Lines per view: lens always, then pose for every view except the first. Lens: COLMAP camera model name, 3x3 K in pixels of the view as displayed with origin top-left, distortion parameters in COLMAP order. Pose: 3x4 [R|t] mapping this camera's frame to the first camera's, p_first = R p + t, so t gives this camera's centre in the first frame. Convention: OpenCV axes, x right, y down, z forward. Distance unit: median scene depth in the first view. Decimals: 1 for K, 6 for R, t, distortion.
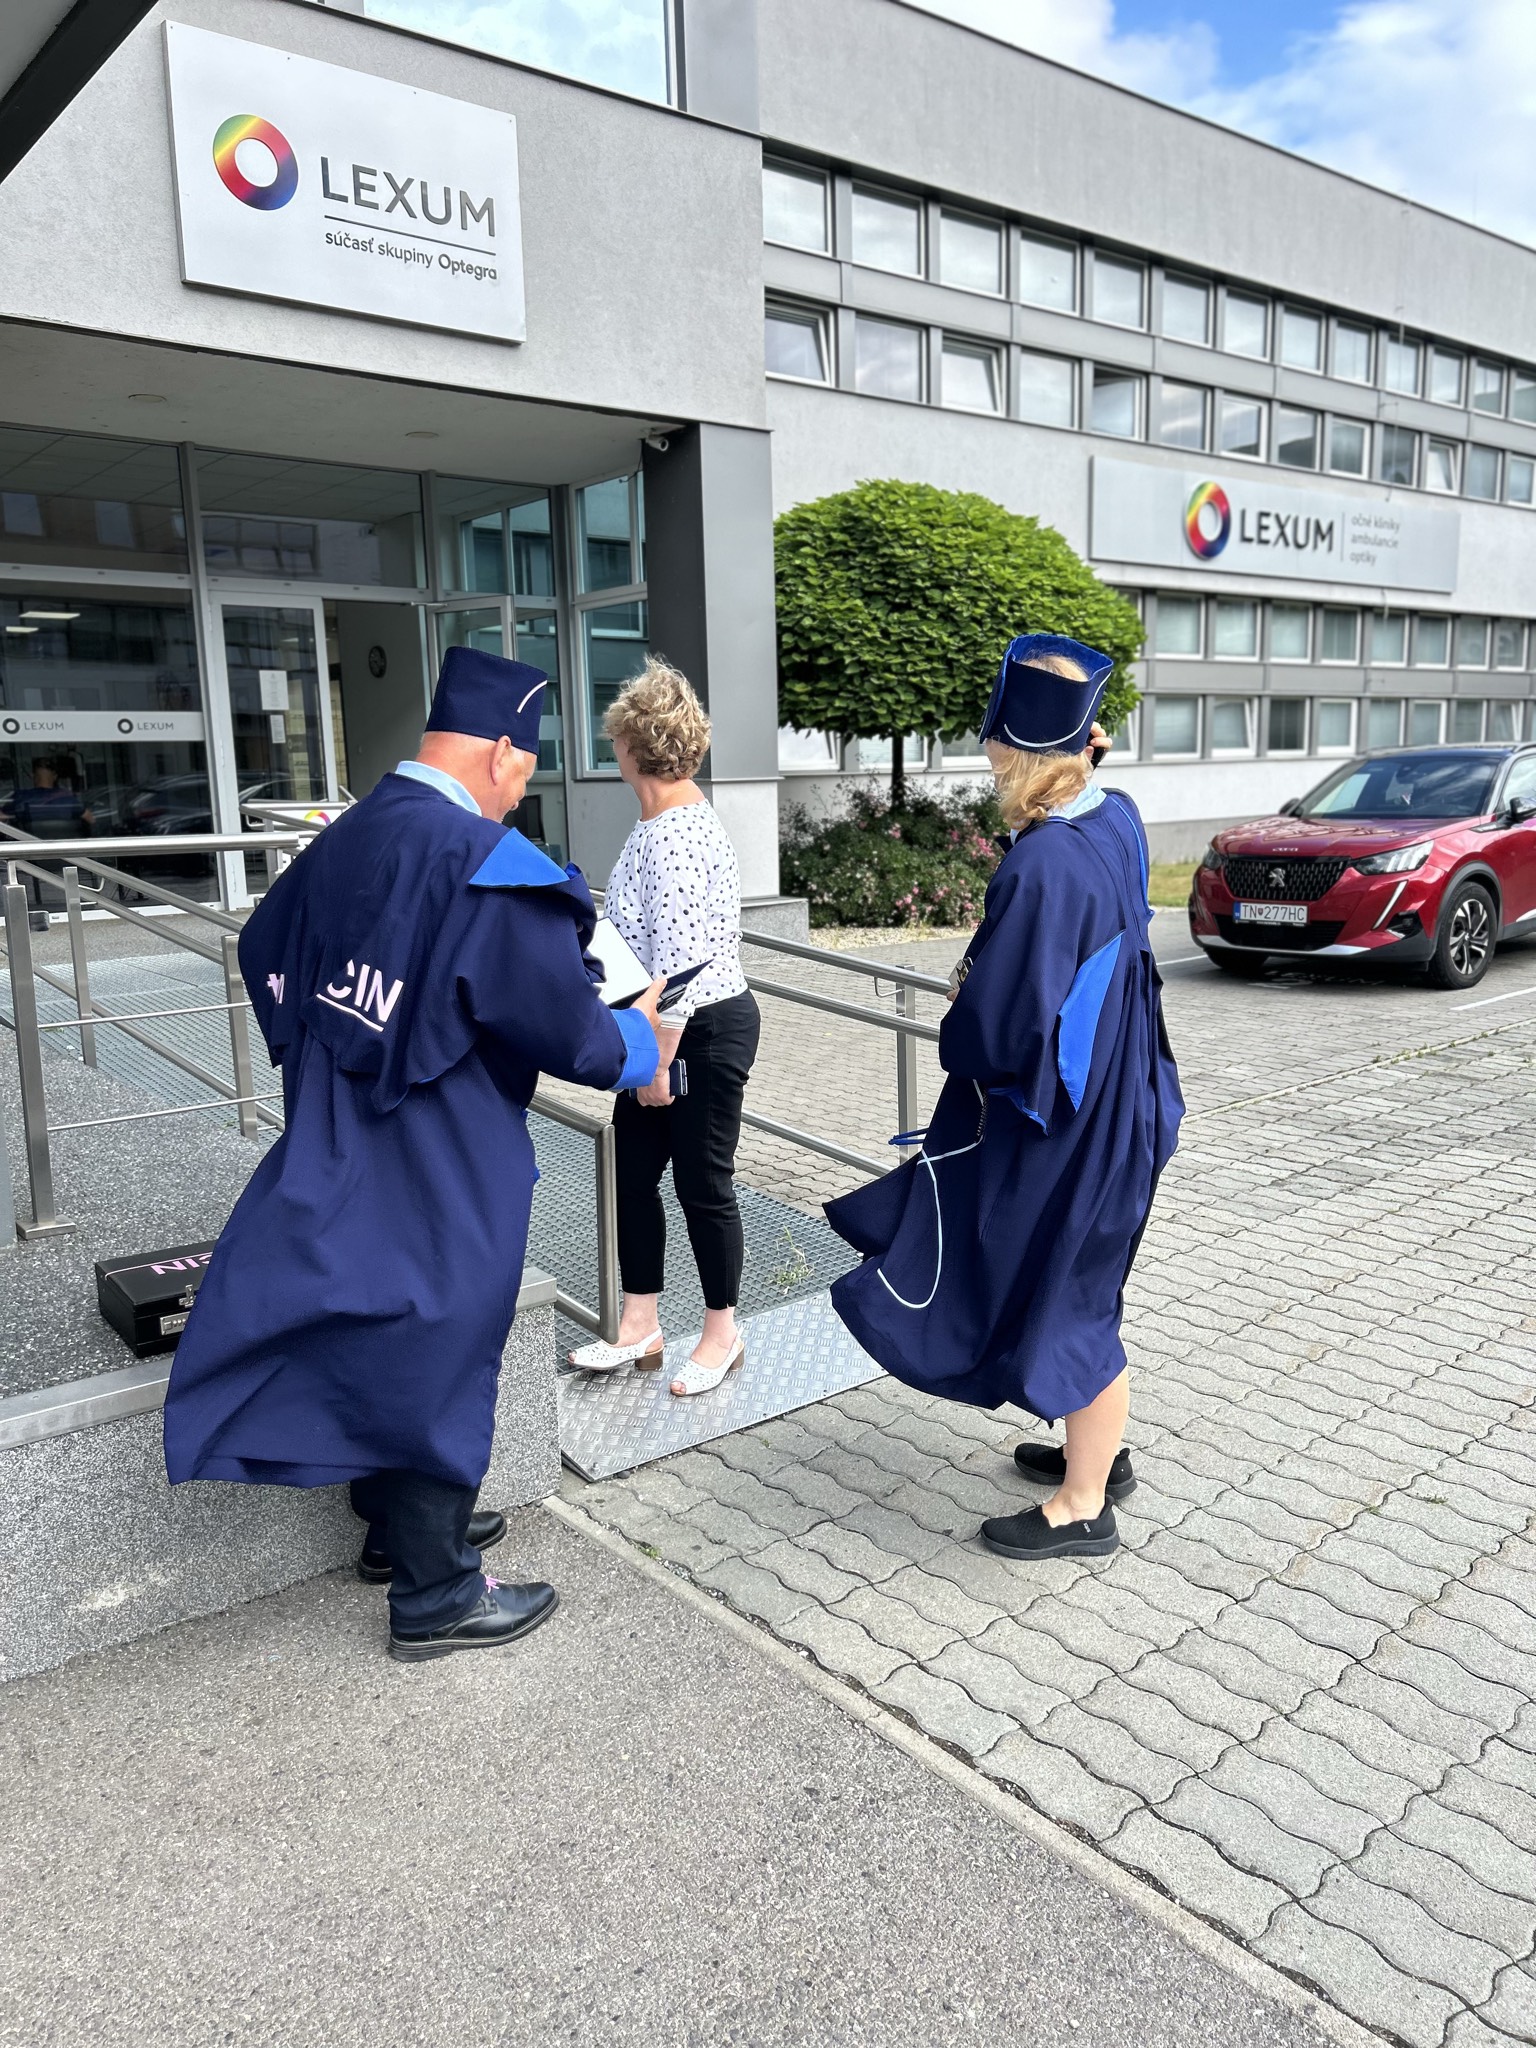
lens RADIAL K [[1548.5, 0, 768.0], [0, 1548.5, 1024.0], [0, 0, 1]] dist [0.065716, -0.066327]
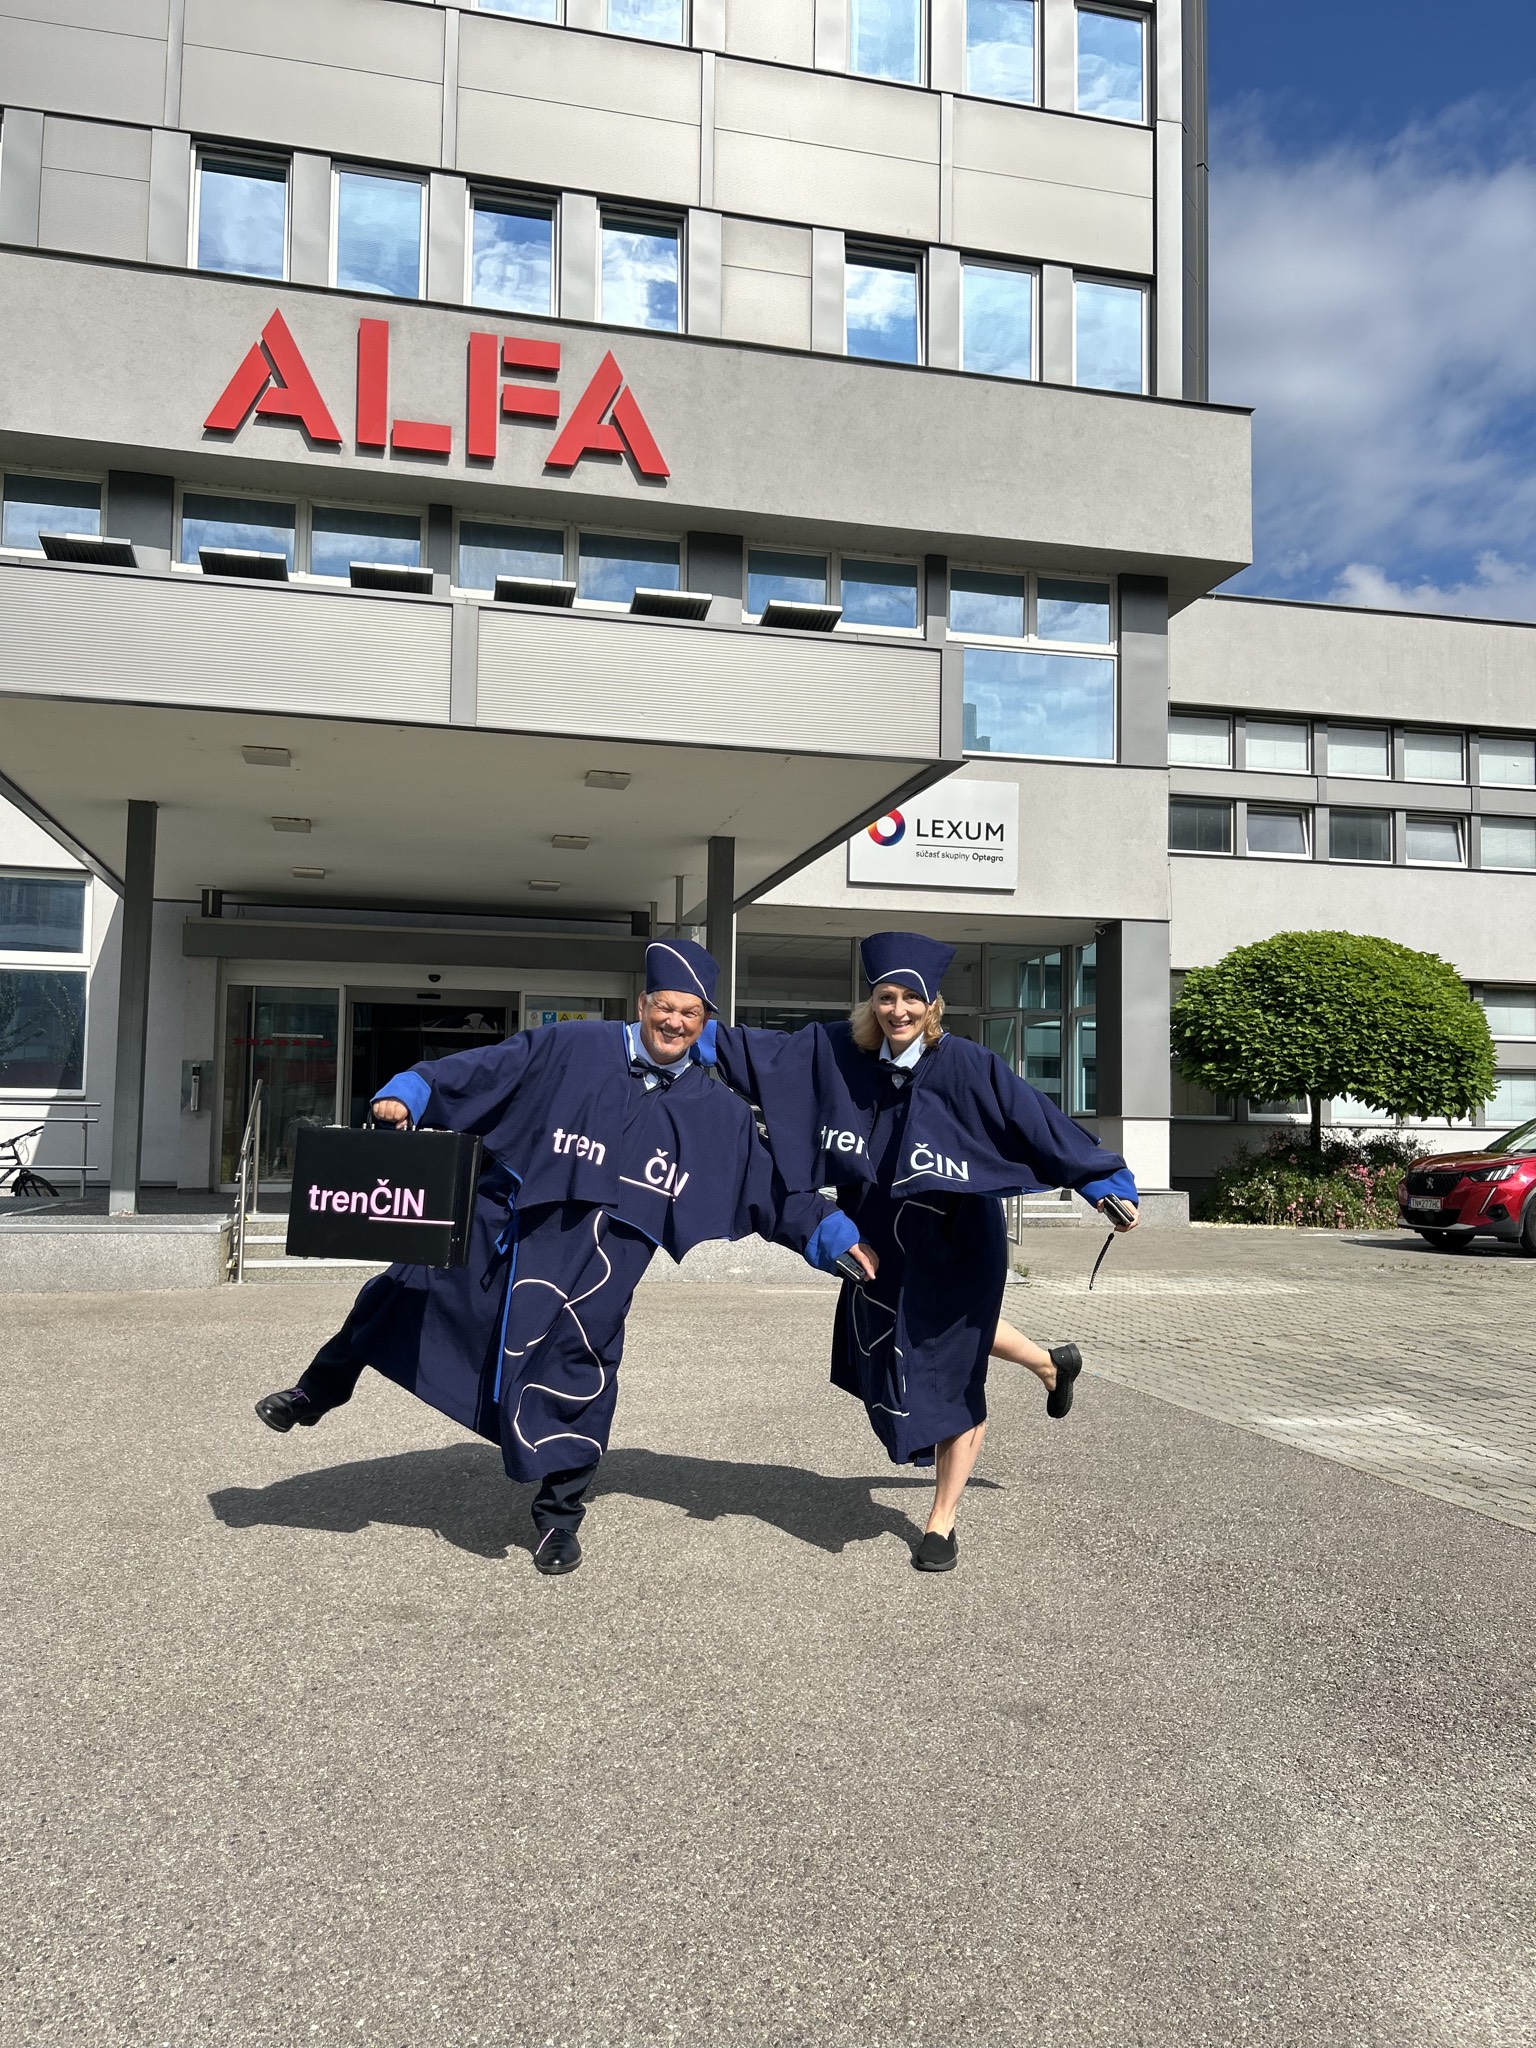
lens RADIAL K [[1548.5, 0, 768.0], [0, 1548.5, 1024.0], [0, 0, 1]] dist [0.065716, -0.066327]
pose [[0.896231, 0.002928, -0.443577, 0.463850], [-0.104811, 0.973062, -0.205343, 0.167412], [0.431027, 0.230527, 0.872395, -0.845467]]
